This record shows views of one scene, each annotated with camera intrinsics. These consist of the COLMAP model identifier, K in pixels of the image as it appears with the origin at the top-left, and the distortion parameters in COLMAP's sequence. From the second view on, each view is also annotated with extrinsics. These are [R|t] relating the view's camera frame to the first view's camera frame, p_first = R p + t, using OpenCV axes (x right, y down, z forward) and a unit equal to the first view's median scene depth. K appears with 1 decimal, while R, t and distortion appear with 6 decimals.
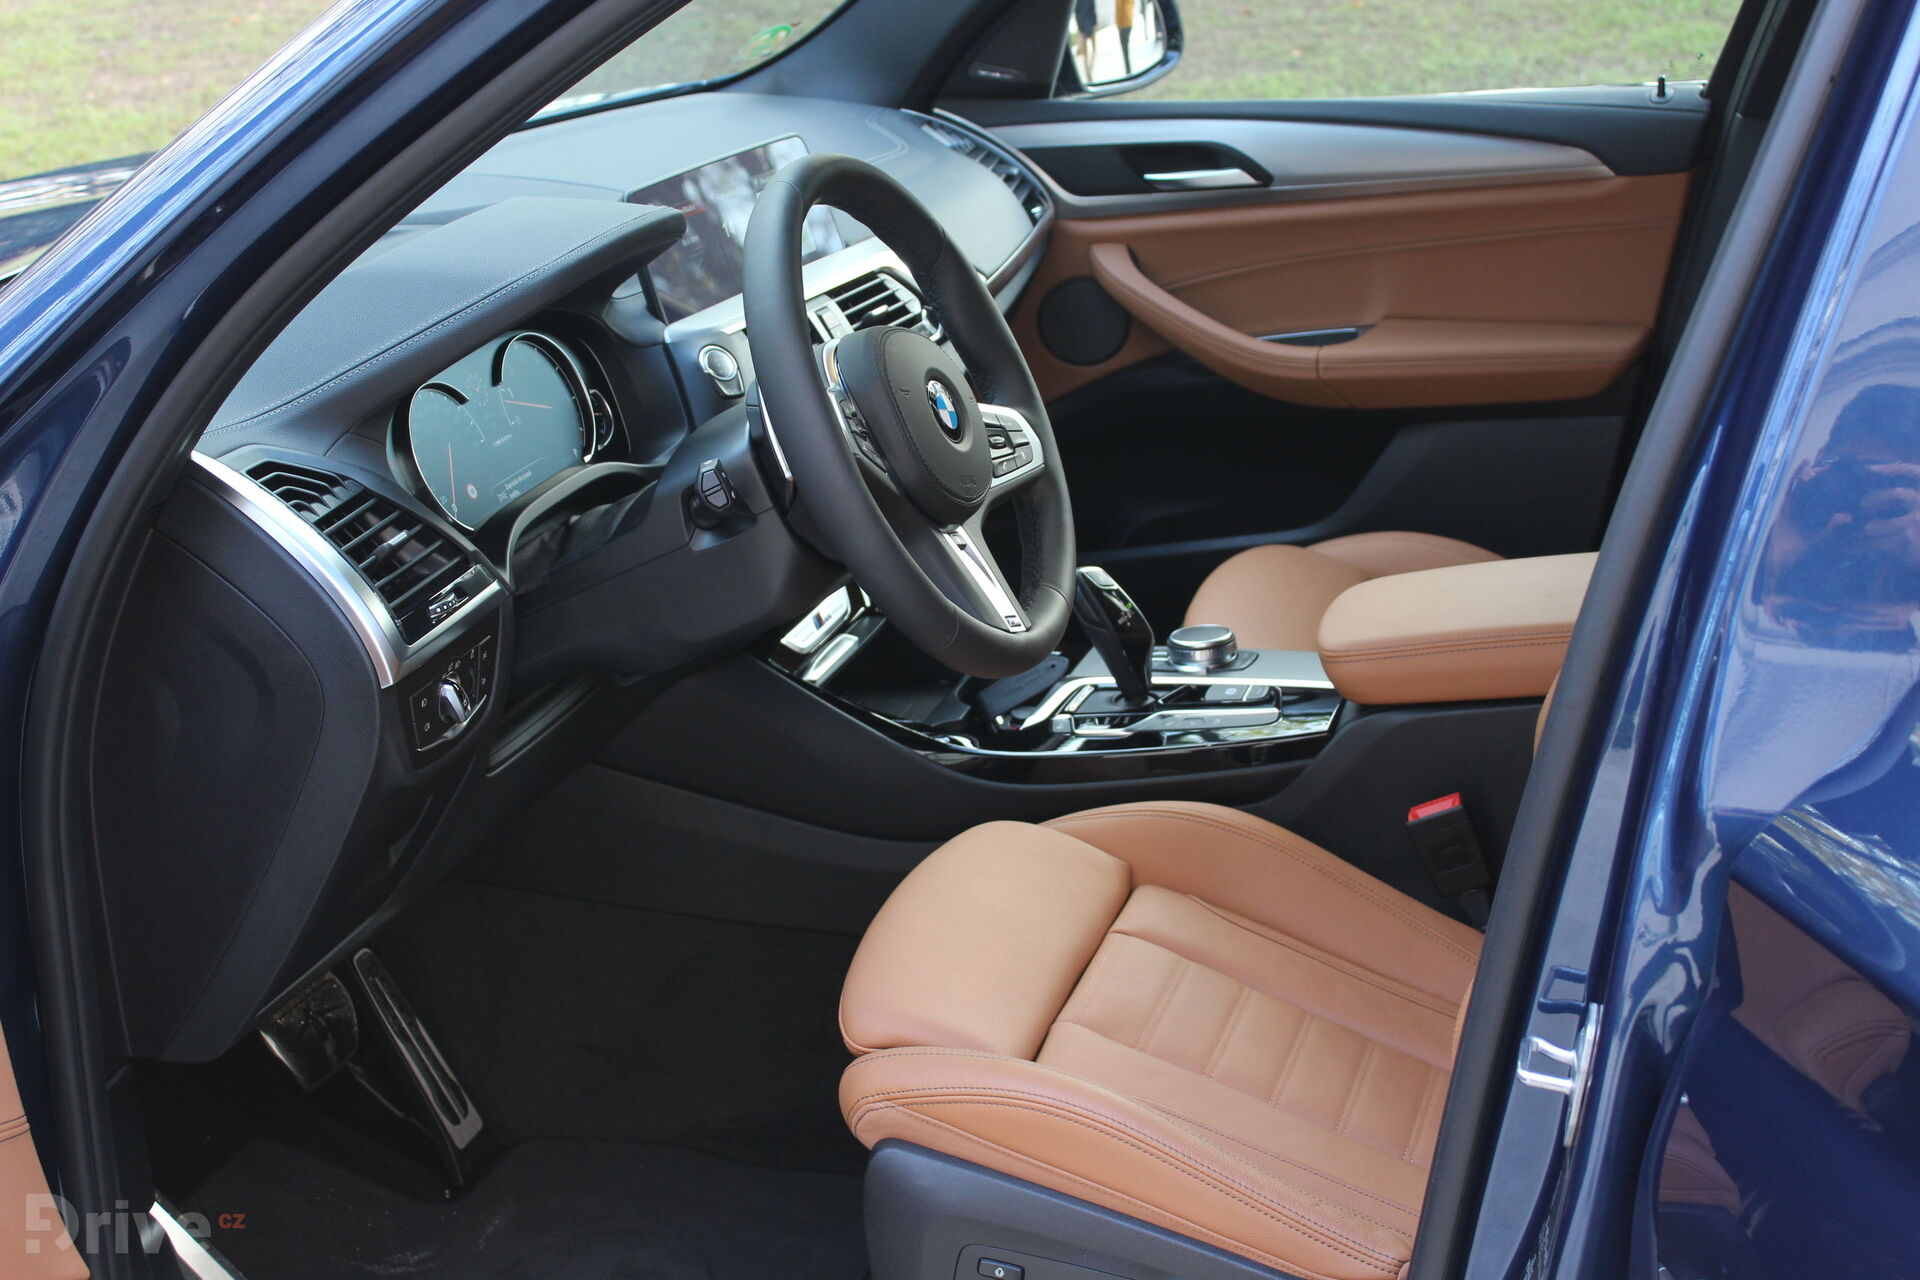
lens RADIAL K [[2658.7, 0, 958.7], [0, 2658.7, 637.3], [0, 0, 1]] dist [-0.010743, -0.022496]
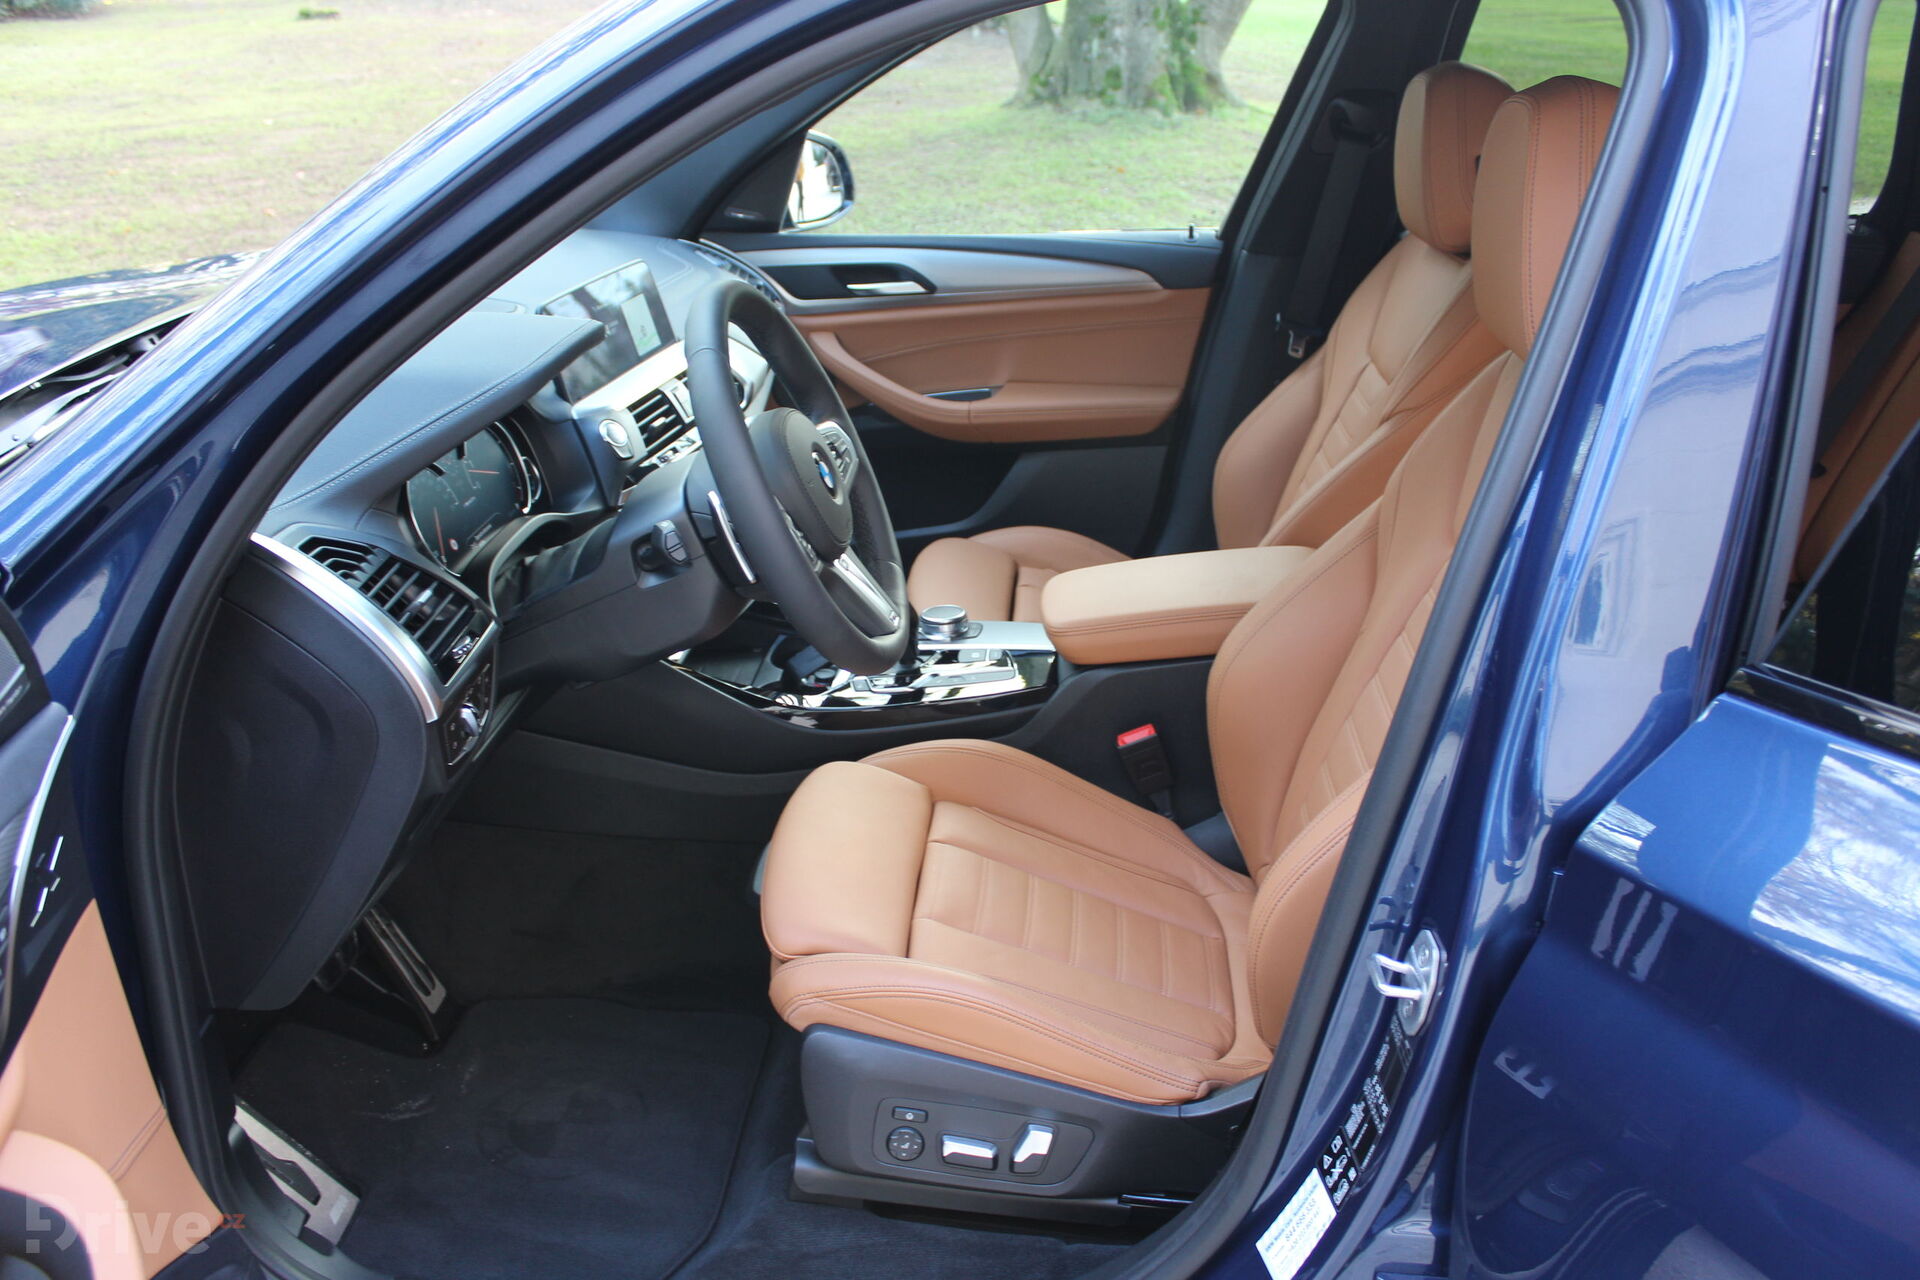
lens RADIAL K [[1601.2, 0, 957.2], [0, 1601.2, 633.5], [0, 0, 1]] dist [-0.155547, 0.158424]
pose [[0.972509, -0.043094, 0.228842, -0.100653], [0.030890, 0.997916, 0.056646, -0.039072], [-0.230806, -0.048020, 0.971814, 0.164368]]
